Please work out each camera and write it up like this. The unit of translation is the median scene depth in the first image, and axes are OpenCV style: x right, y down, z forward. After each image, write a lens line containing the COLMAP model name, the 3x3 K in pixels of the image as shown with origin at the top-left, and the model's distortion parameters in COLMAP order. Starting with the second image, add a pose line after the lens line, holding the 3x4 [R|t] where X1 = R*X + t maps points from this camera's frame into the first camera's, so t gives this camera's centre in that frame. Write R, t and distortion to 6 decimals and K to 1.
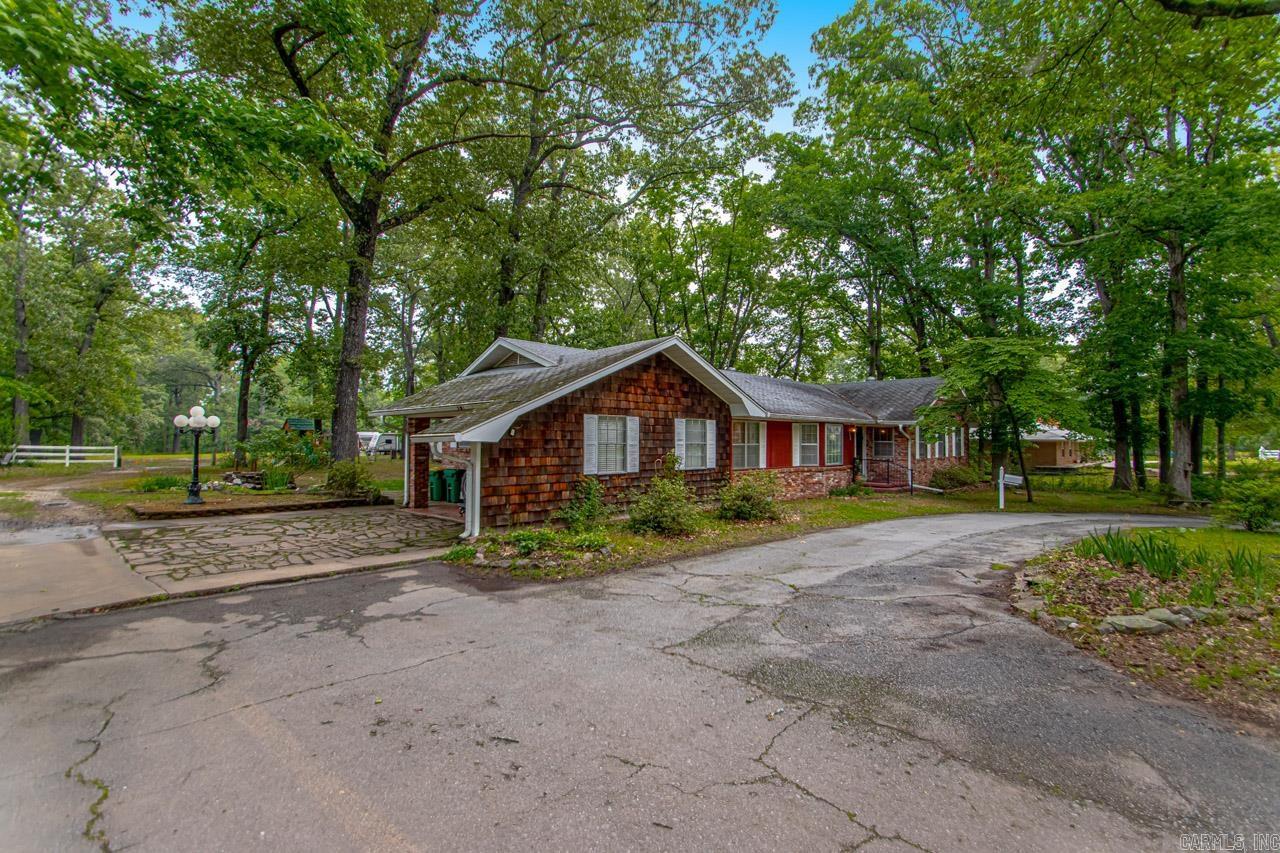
lens RADIAL K [[592.2, 0, 646.5], [0, 592.2, 428.7], [0, 0, 1]] dist [0.024369, -0.021676]
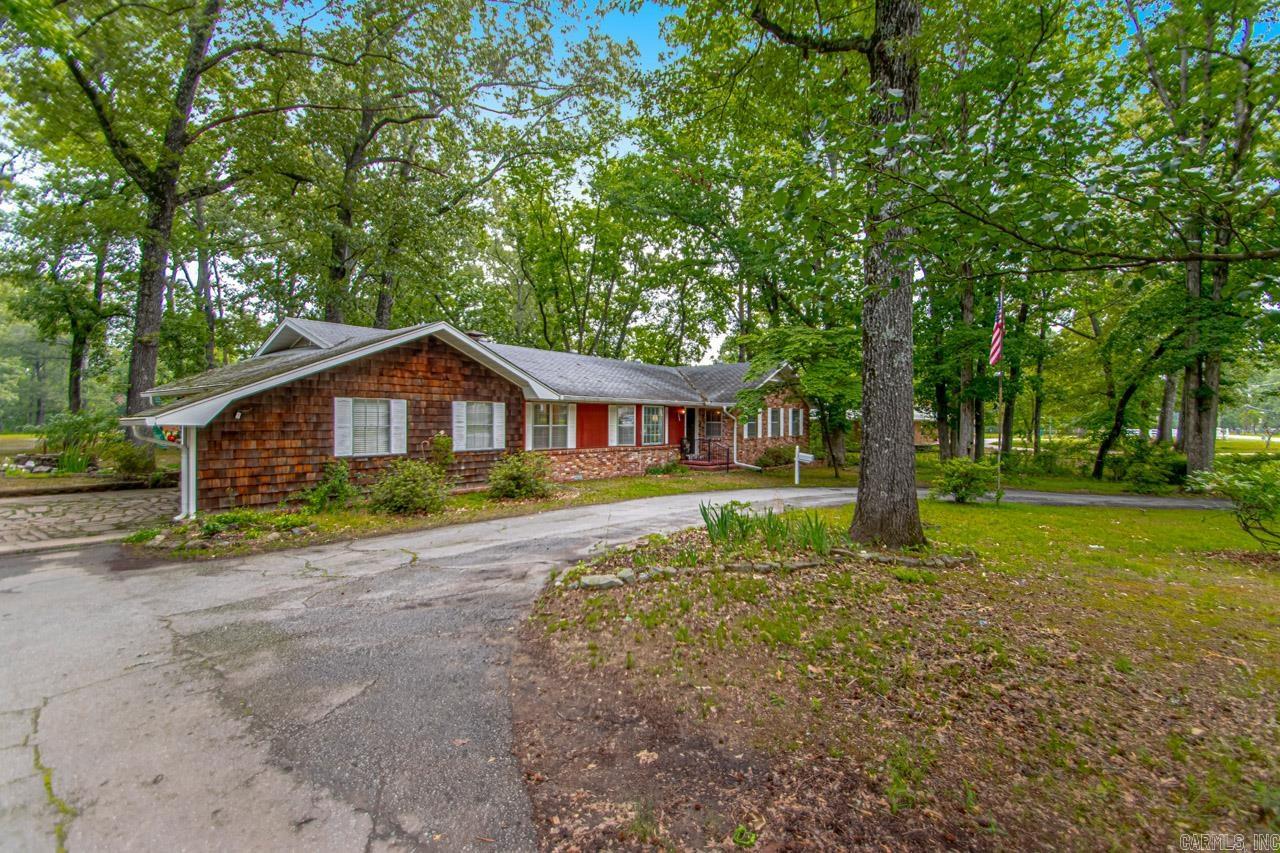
lens RADIAL K [[592.2, 0, 646.5], [0, 592.2, 428.7], [0, 0, 1]] dist [0.024369, -0.021676]
pose [[0.993713, -0.000674, 0.111951, 0.281160], [-0.003401, 0.999339, 0.036200, -0.008425], [-0.111902, -0.036353, 0.993054, -0.067861]]
